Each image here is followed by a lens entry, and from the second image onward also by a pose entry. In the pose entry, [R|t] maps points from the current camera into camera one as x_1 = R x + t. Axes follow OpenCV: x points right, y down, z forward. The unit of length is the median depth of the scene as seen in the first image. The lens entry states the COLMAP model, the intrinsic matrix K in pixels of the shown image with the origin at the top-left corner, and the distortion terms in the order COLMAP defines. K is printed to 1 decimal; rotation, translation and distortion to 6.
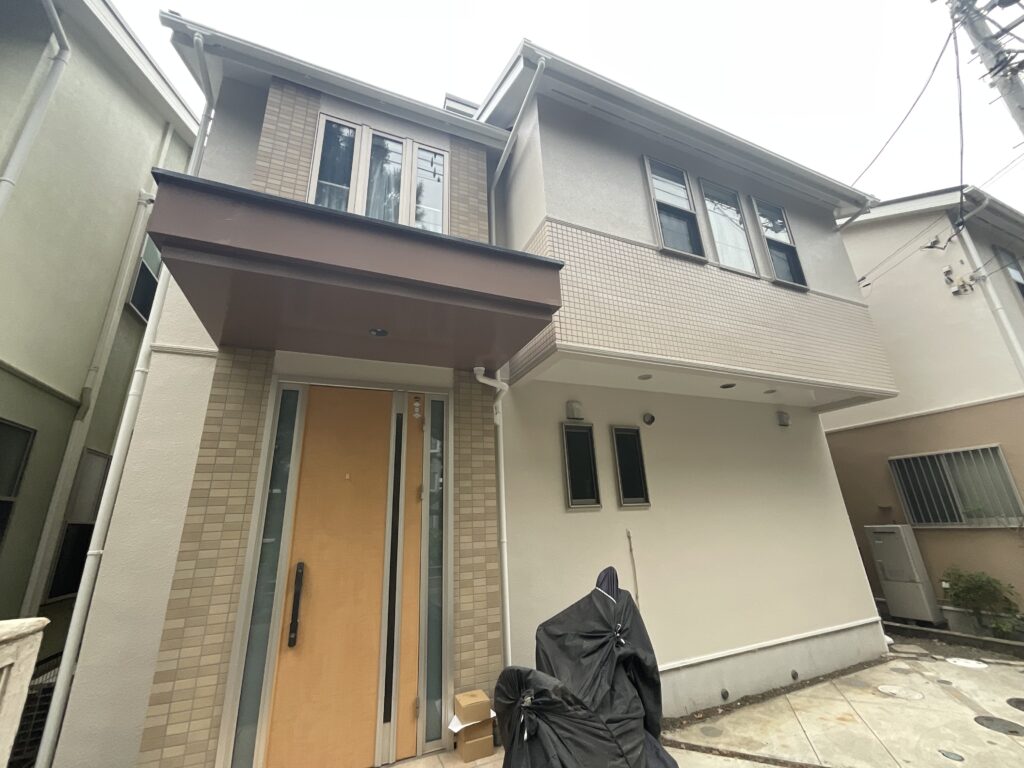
lens RADIAL K [[420.6, 0, 506.9], [0, 420.6, 386.7], [0, 0, 1]] dist [0.002852, -0.004512]
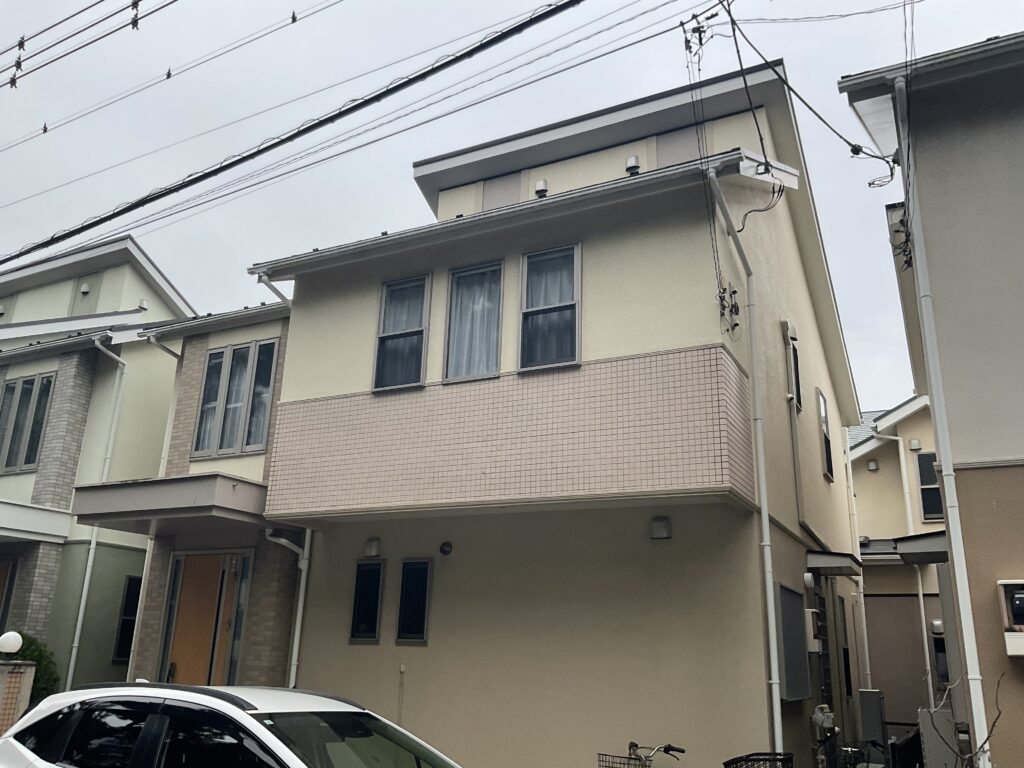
lens RADIAL K [[853.3, 0, 512.0], [0, 853.3, 384.0], [0, 0, 1]] dist [-0.005928, -0.003456]
pose [[0.628908, -0.171932, -0.758231, 2.638196], [0.187760, 0.979963, -0.066475, -0.176901], [0.754468, -0.100559, 0.648588, -0.099225]]
